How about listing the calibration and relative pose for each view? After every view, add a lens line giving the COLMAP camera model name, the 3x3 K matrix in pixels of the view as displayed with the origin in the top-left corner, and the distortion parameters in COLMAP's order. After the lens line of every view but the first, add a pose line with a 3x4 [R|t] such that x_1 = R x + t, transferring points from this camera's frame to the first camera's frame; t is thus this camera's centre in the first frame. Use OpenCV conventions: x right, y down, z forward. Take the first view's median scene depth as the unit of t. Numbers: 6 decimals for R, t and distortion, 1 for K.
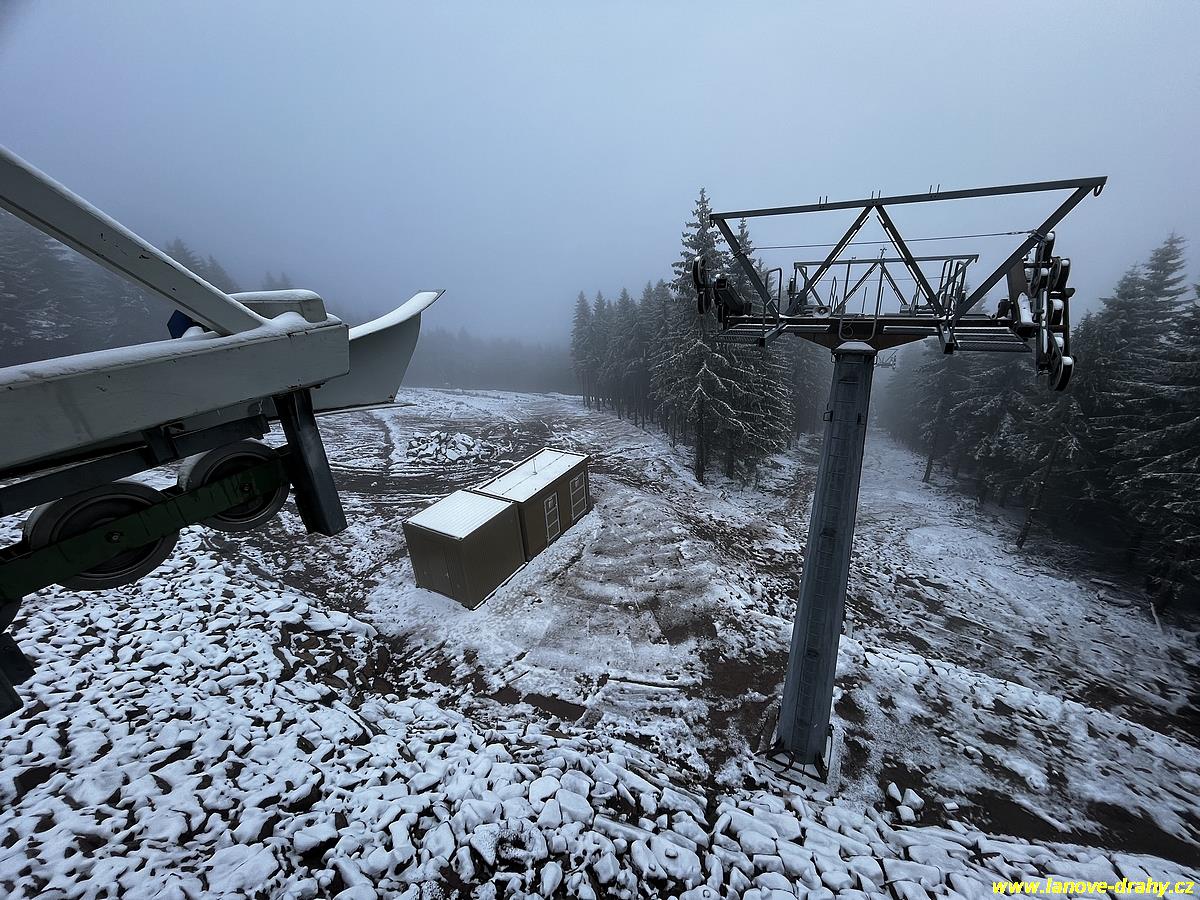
lens RADIAL K [[481.9, 0, 600.0], [0, 481.9, 450.0], [0, 0, 1]] dist [-0.004635, -0.000099]
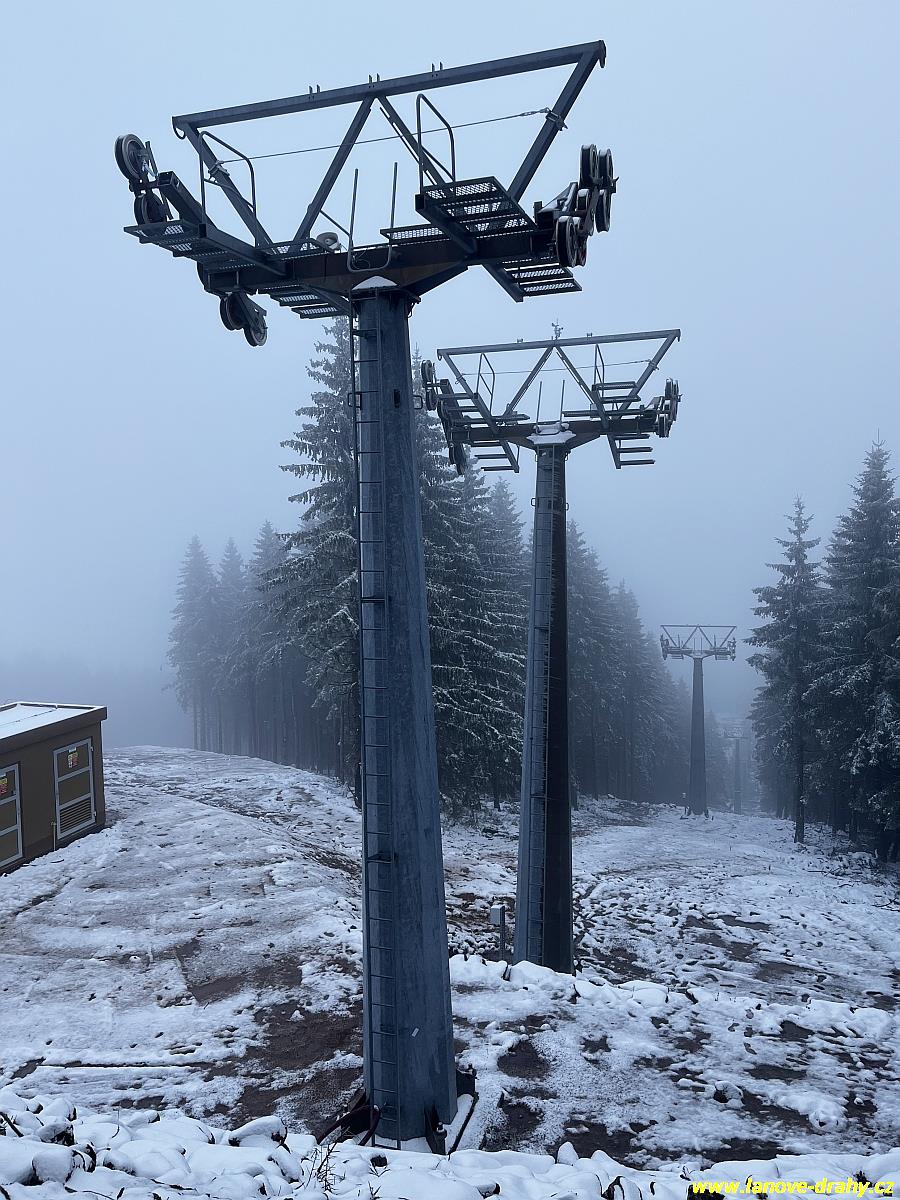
lens RADIAL K [[937.1, 0, 462.0], [0, 937.1, 592.6], [0, 0, 1]] dist [0.077895, -0.104847]
pose [[0.978658, 0.019178, 0.204599, 0.214293], [0.045023, 0.951434, -0.304543, 0.332220], [-0.200503, 0.307255, 0.930265, -0.068236]]
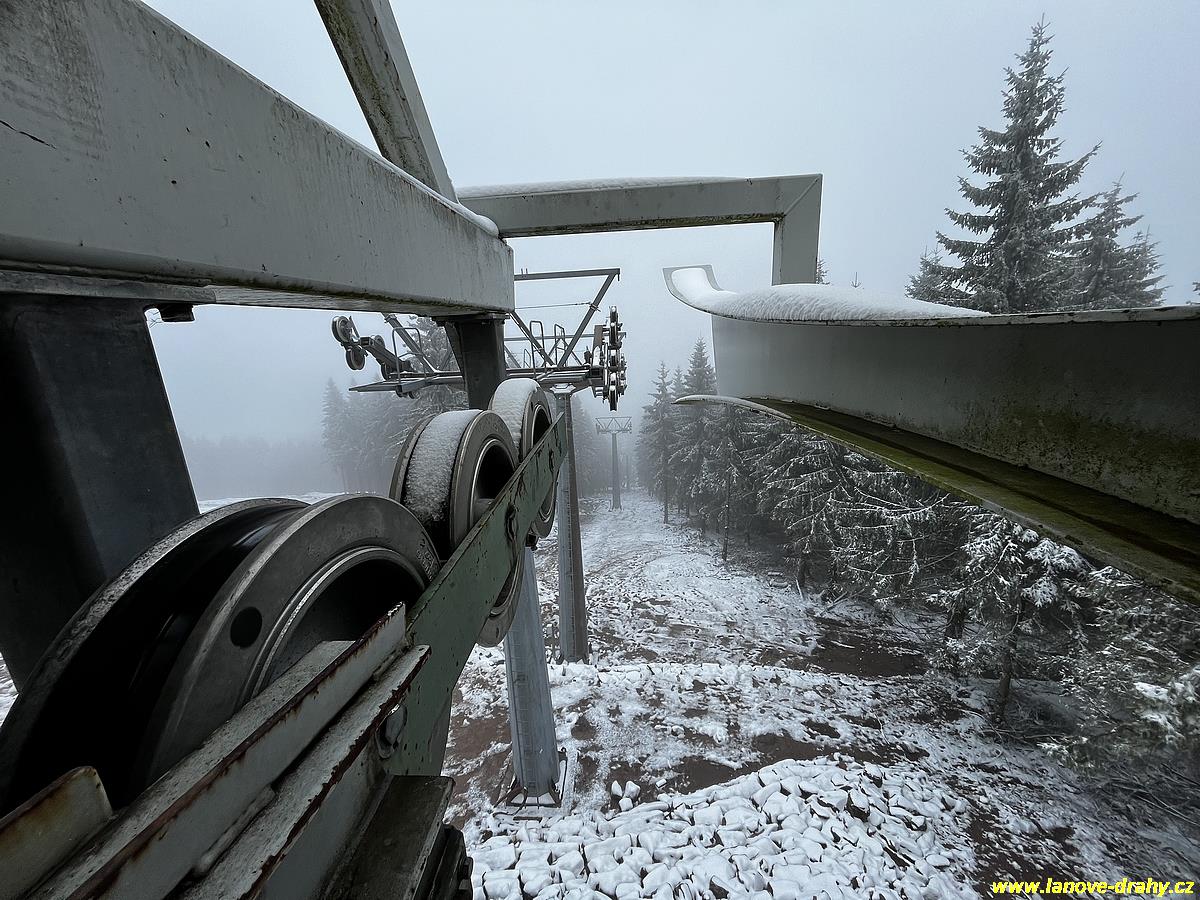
lens RADIAL K [[481.9, 0, 600.0], [0, 481.9, 450.0], [0, 0, 1]] dist [-0.004635, -0.000099]
pose [[0.901003, -0.087379, 0.424922, 0.133780], [0.157880, 0.978382, -0.133578, 0.070113], [-0.404064, 0.187441, 0.895320, -0.085603]]
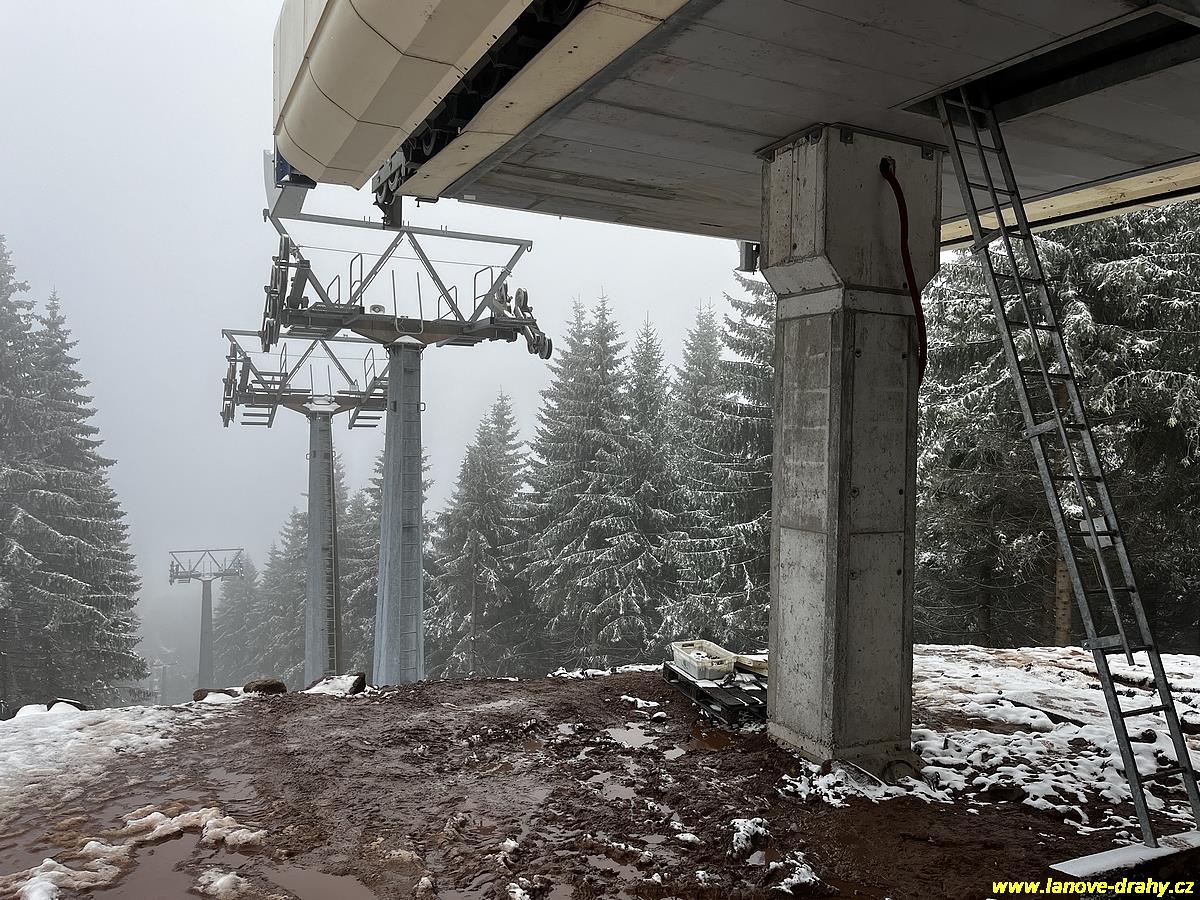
lens RADIAL K [[902.1, 0, 600.3], [0, 902.1, 443.5], [0, 0, 1]] dist [0.069628, -0.103915]
pose [[0.556328, 0.064919, 0.828423, -0.540730], [0.266576, 0.930307, -0.251923, 0.371765], [-0.787043, 0.360990, 0.500250, -0.191380]]
